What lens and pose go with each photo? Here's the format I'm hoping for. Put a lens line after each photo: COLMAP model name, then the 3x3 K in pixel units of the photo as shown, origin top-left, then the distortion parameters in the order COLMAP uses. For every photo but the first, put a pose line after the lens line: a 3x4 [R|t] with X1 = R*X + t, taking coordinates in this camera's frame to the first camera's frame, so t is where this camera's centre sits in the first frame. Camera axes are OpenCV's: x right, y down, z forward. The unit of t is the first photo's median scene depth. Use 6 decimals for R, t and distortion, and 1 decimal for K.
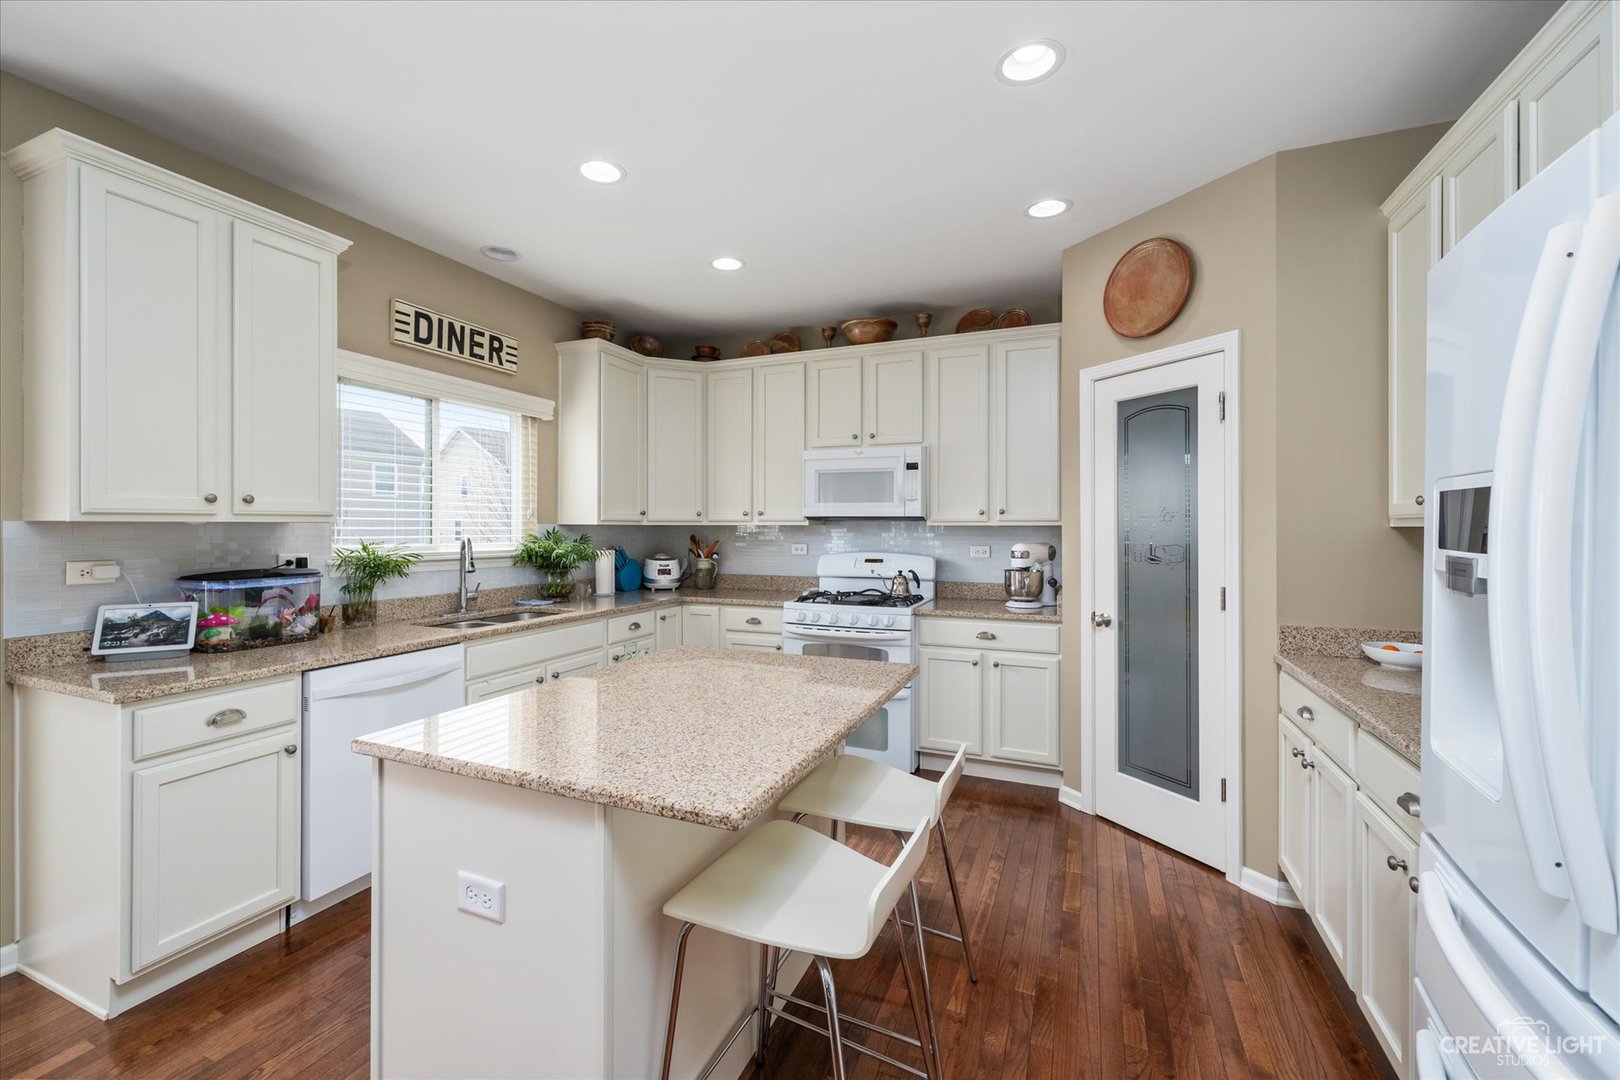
lens RADIAL K [[659.5, 0, 779.7], [0, 659.5, 528.5], [0, 0, 1]] dist [-0.000562, -0.000184]
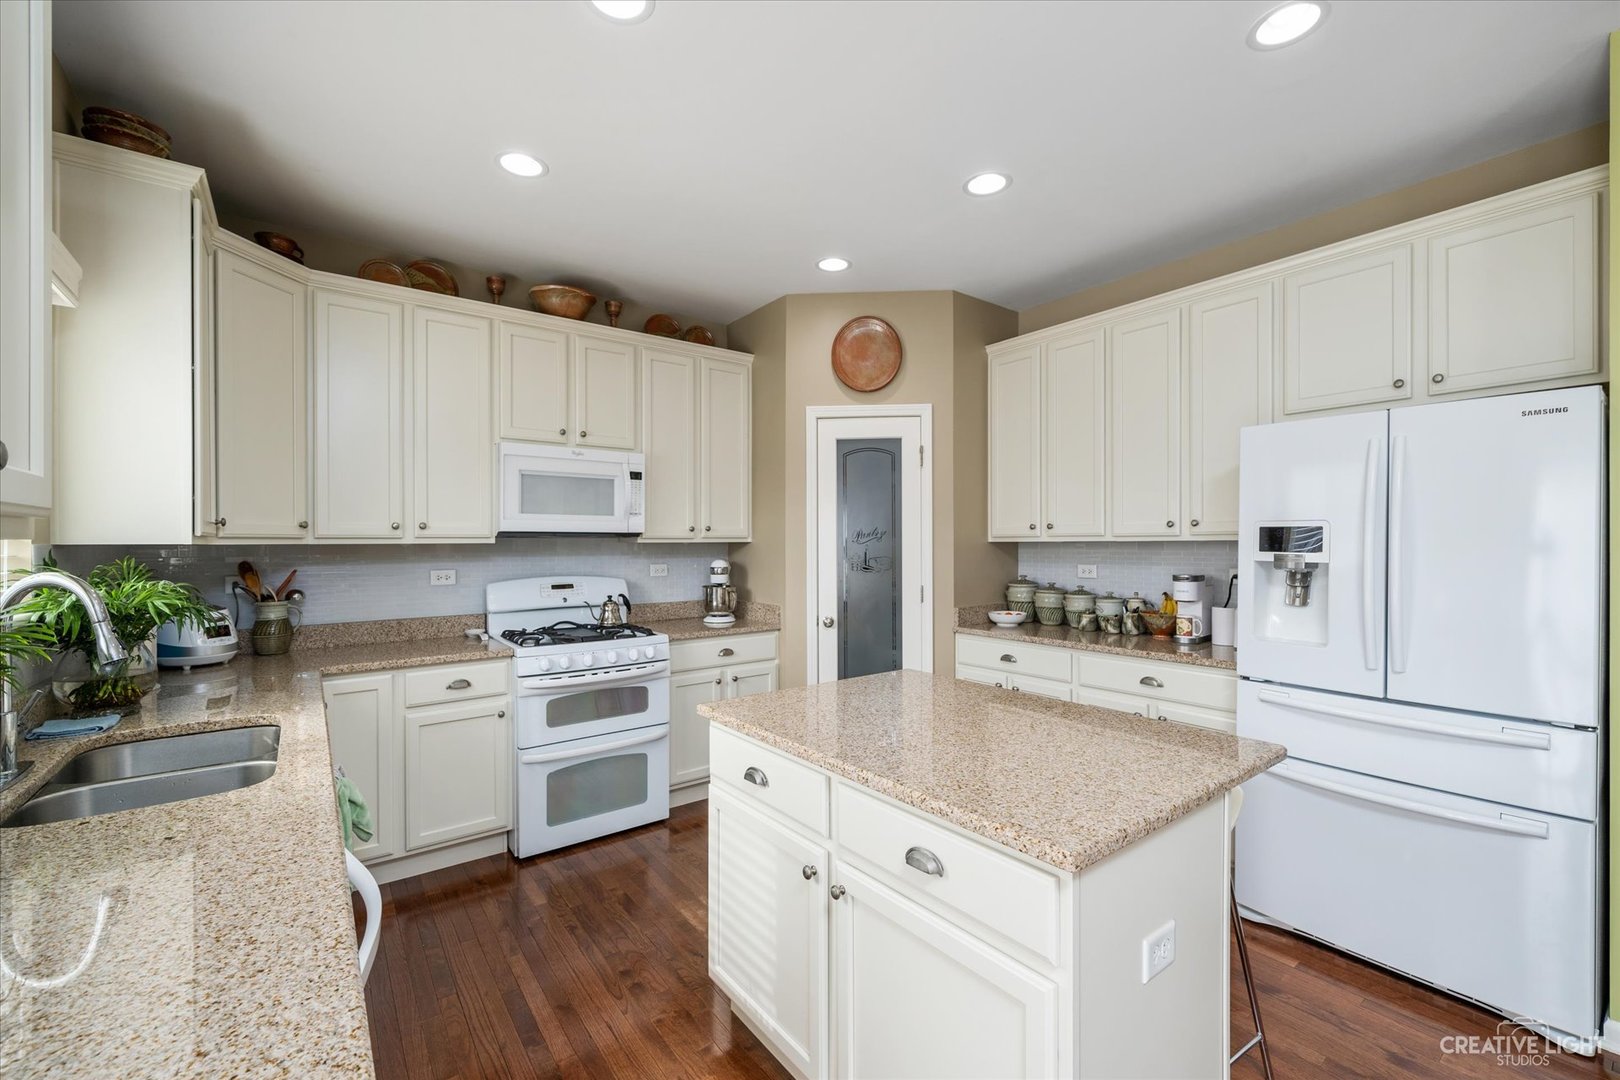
lens RADIAL K [[731.1, 0, 808.9], [0, 731.1, 548.8], [0, 0, 1]] dist [-0.004276, -0.000101]
pose [[0.455020, -0.012399, 0.890395, -0.570723], [0.009551, 0.999913, 0.009043, -0.003159], [-0.890430, 0.004390, 0.455099, 0.352103]]
